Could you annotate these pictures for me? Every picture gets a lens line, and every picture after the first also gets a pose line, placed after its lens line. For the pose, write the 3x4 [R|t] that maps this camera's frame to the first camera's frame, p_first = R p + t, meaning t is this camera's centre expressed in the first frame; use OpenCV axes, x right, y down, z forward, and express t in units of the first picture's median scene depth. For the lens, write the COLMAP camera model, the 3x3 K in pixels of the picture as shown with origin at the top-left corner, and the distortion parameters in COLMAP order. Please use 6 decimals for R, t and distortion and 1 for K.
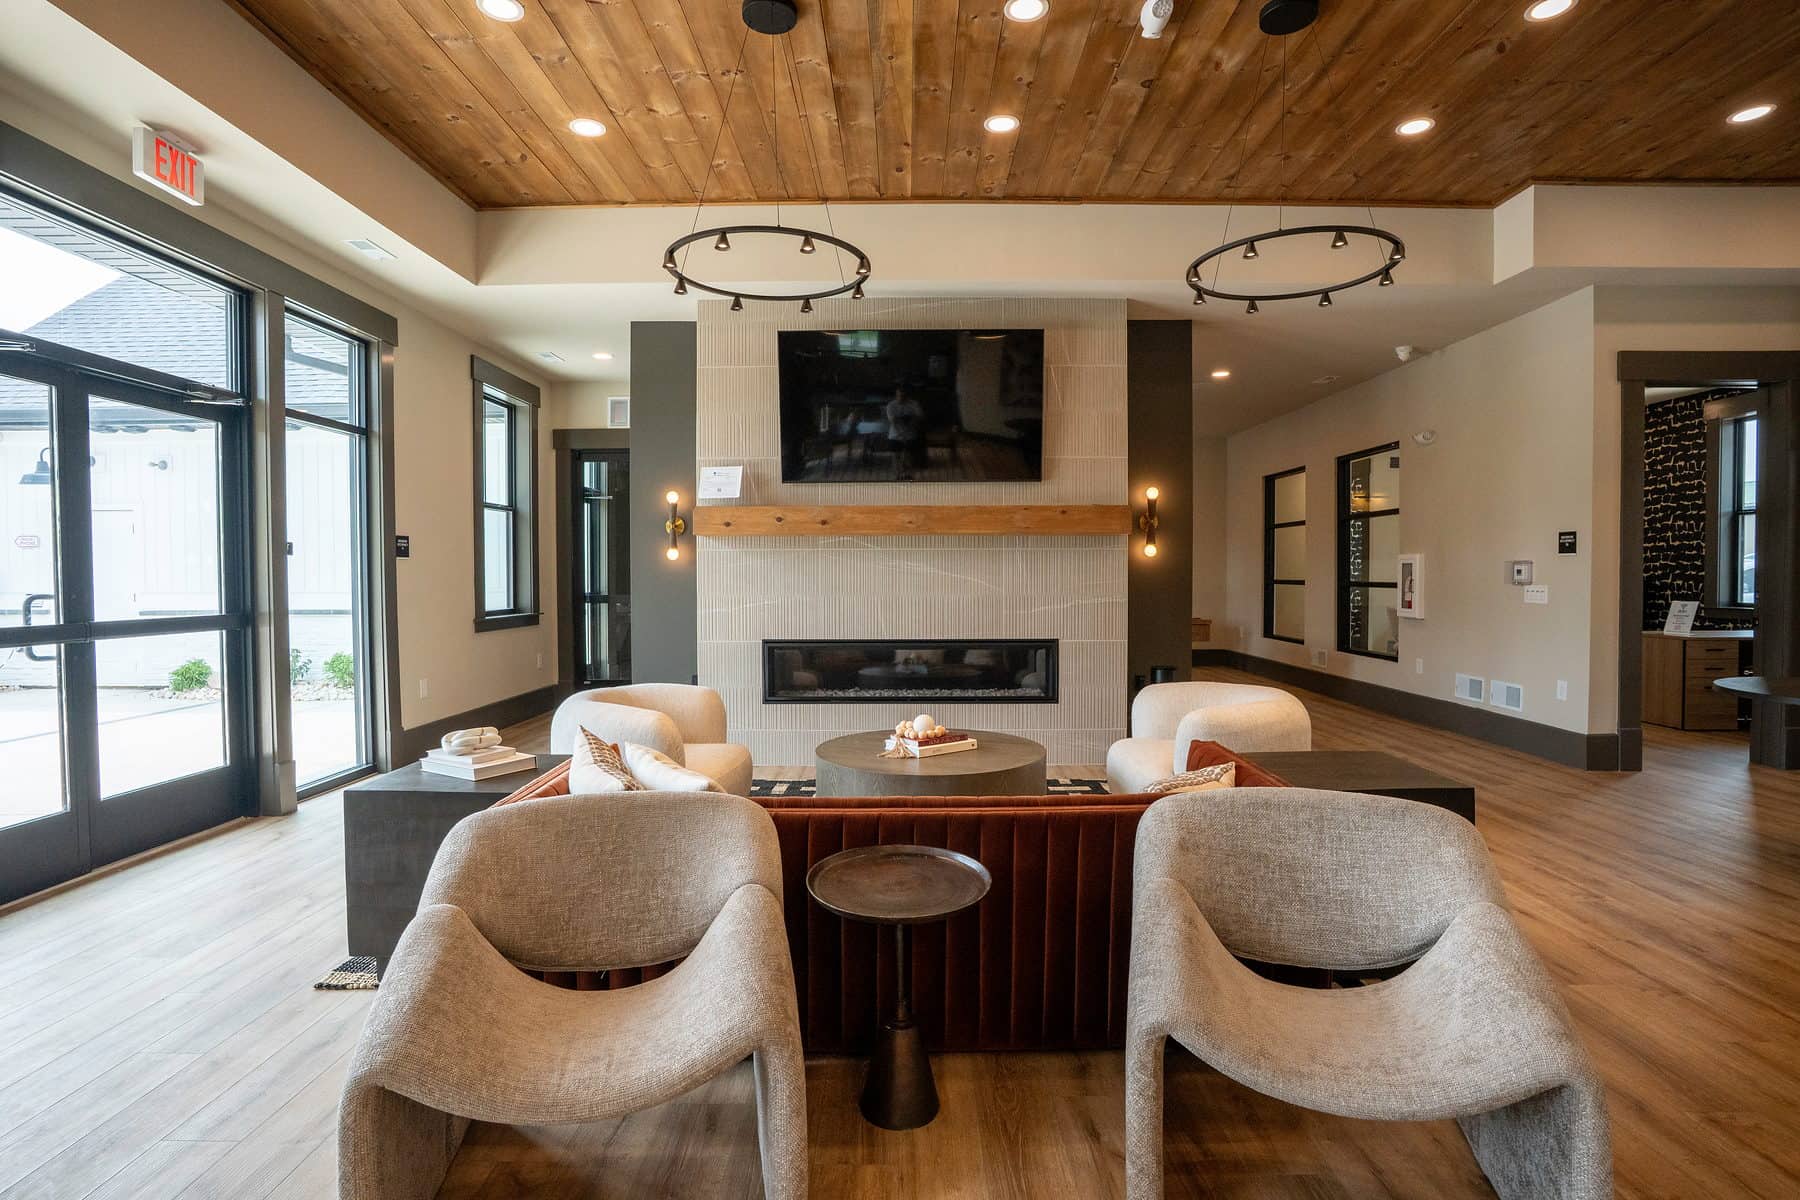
lens RADIAL K [[873.0, 0, 904.2], [0, 873.0, 599.9], [0, 0, 1]] dist [-0.051387, 0.014036]
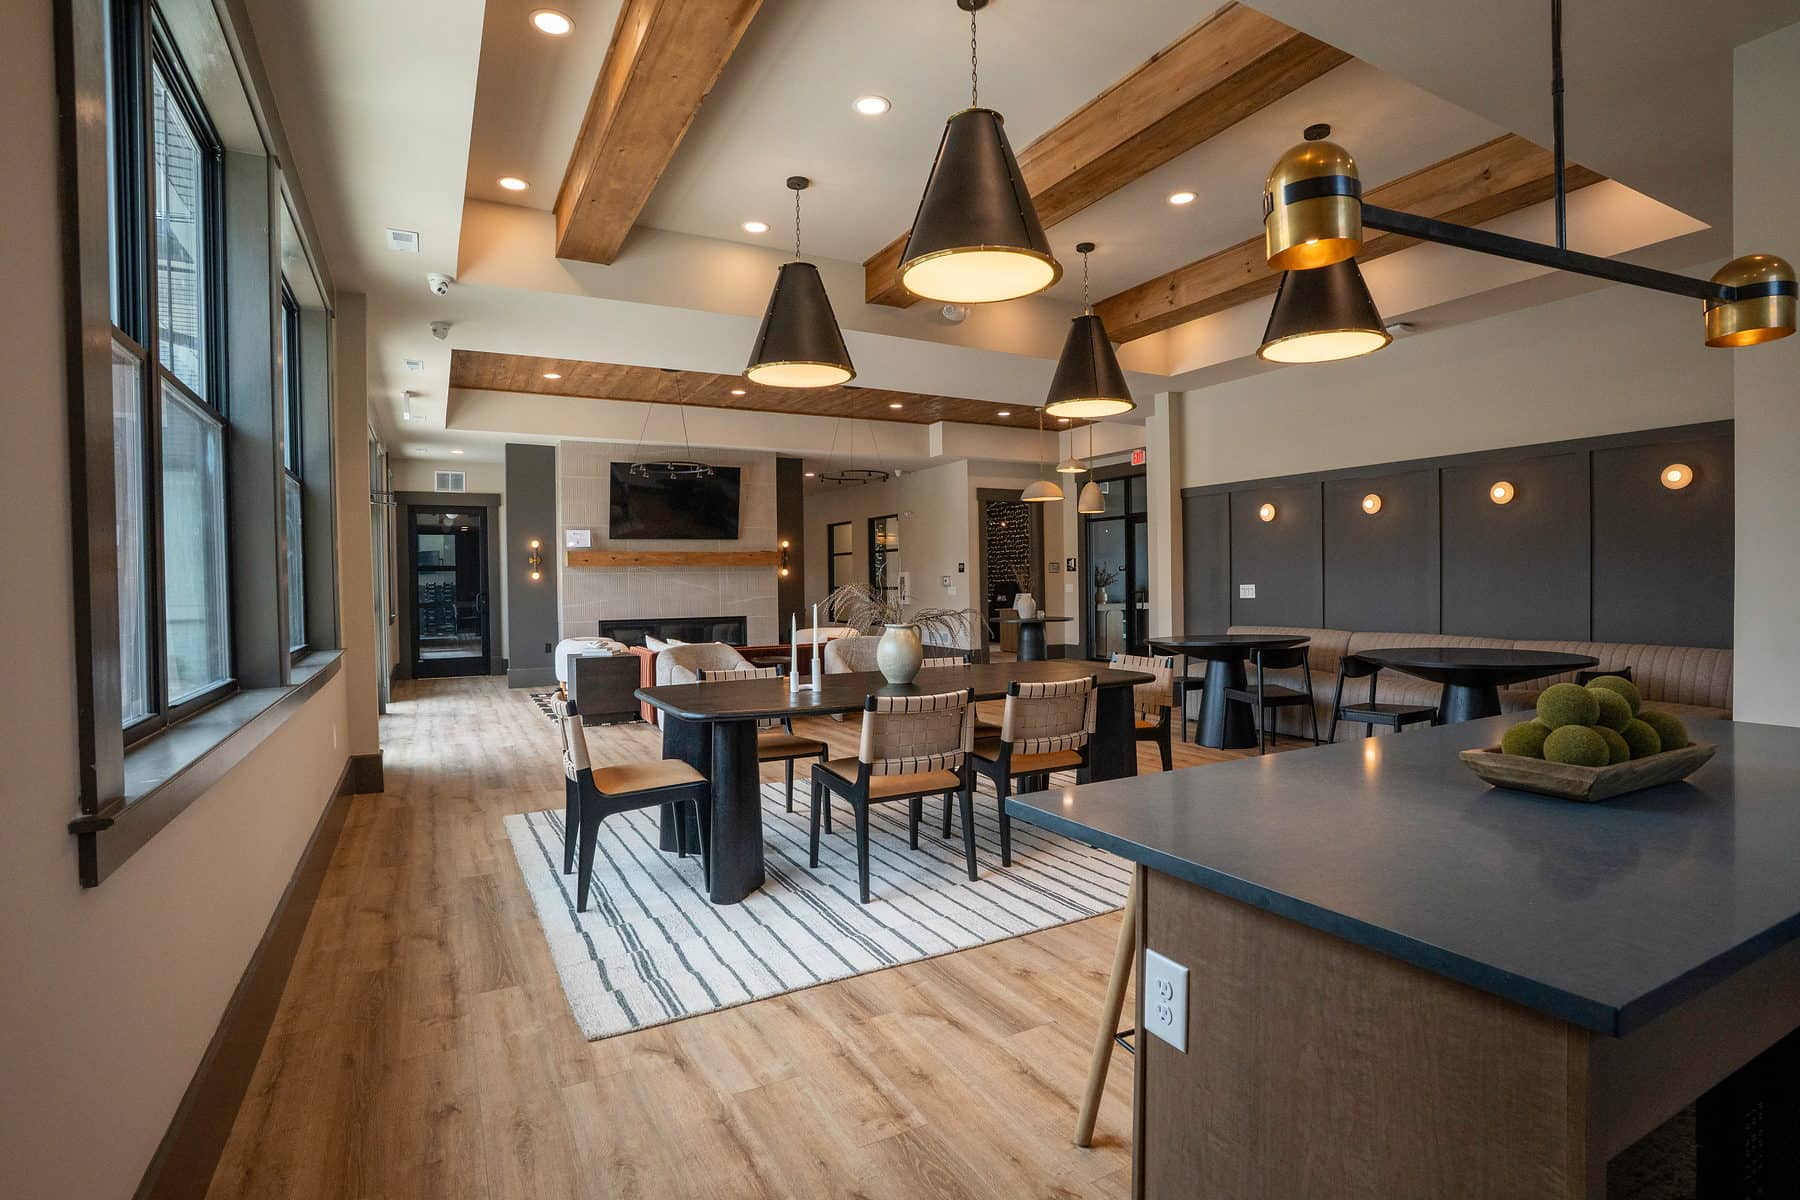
lens RADIAL K [[873.0, 0, 894.2], [0, 873.0, 606.1], [0, 0, 1]] dist [-0.051387, 0.014036]
pose [[0.880102, -0.023939, 0.474181, -0.508035], [0.027458, 0.999623, -0.000498, 0.032791], [-0.473990, 0.013458, 0.880427, -1.002489]]
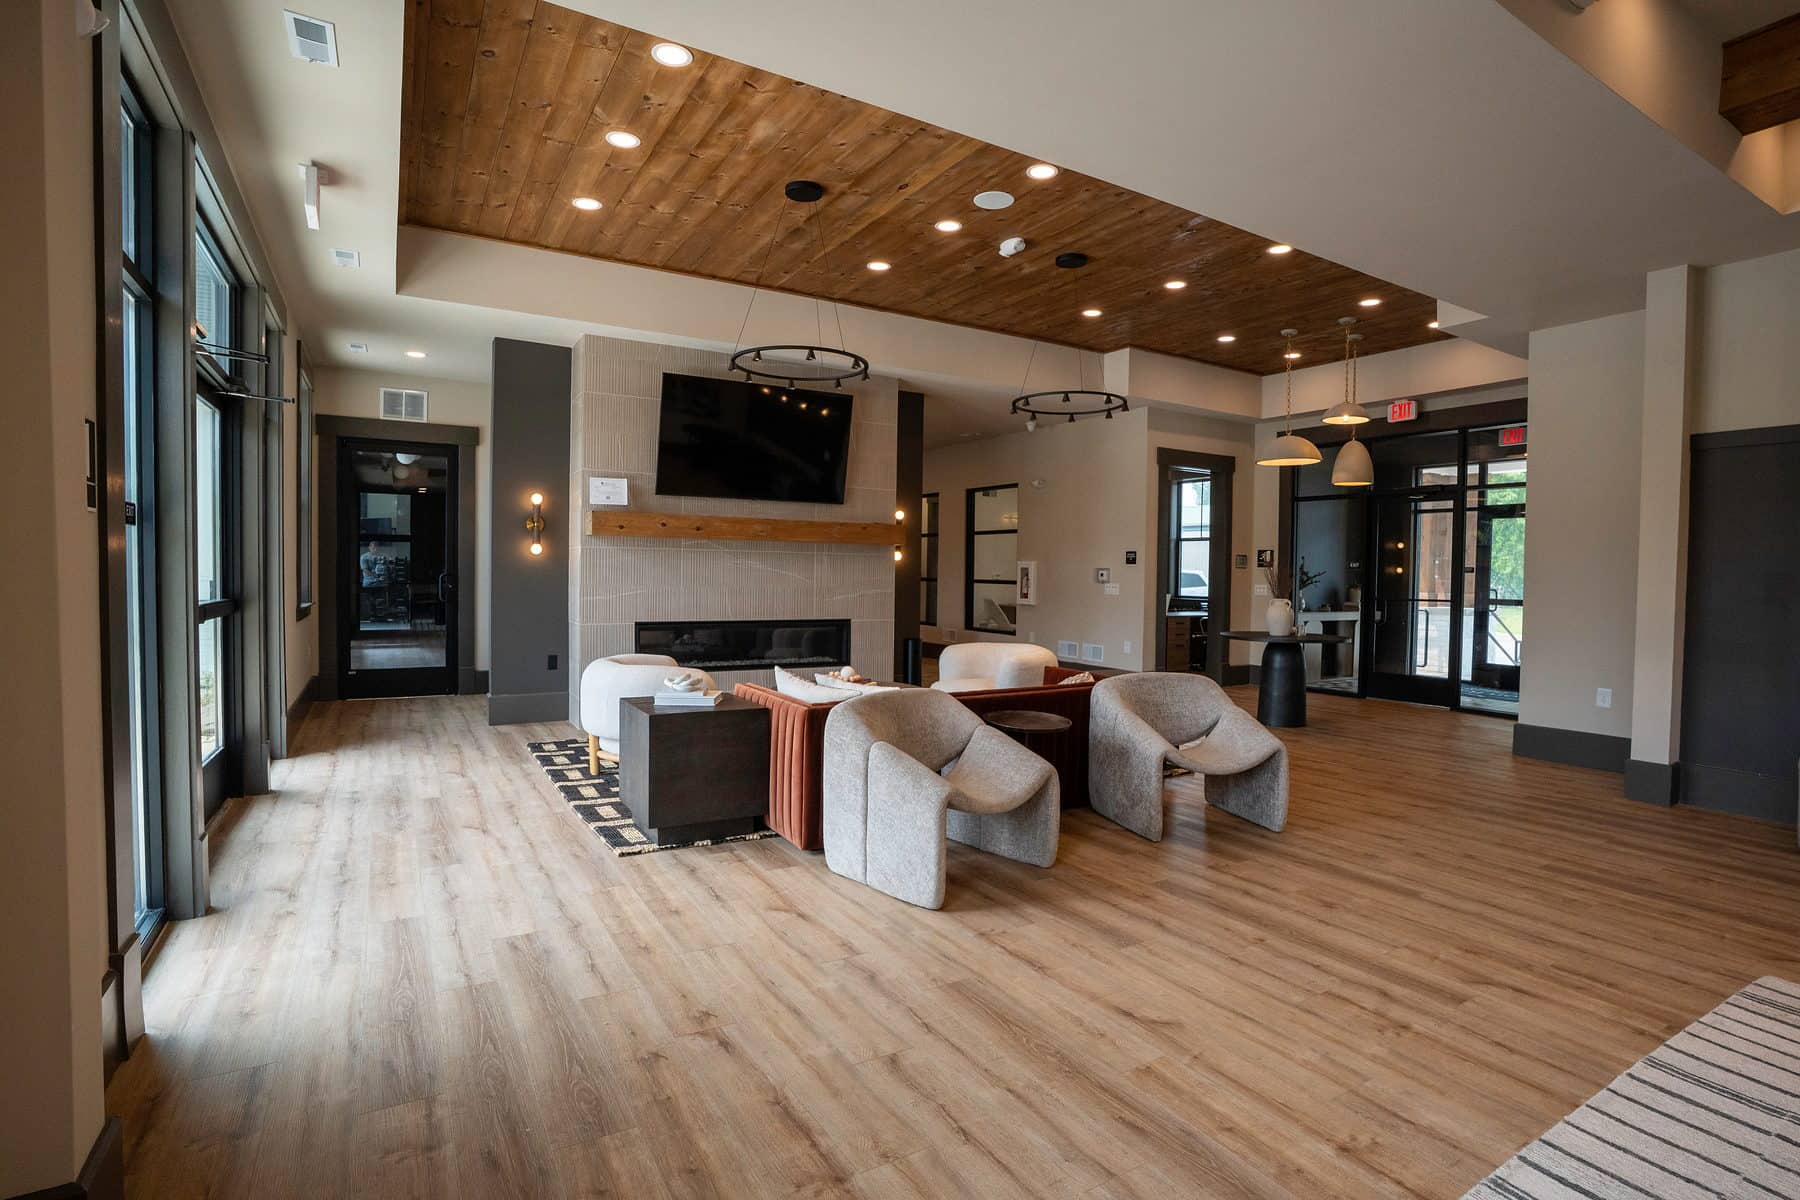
lens RADIAL K [[873.0, 0, 908.5], [0, 873.0, 607.7], [0, 0, 1]] dist [-0.051387, 0.014036]
pose [[0.854609, -0.005714, 0.519241, -0.481322], [-0.001597, 0.999906, 0.013631, 0.007842], [-0.519270, -0.012478, 0.854519, -0.233904]]
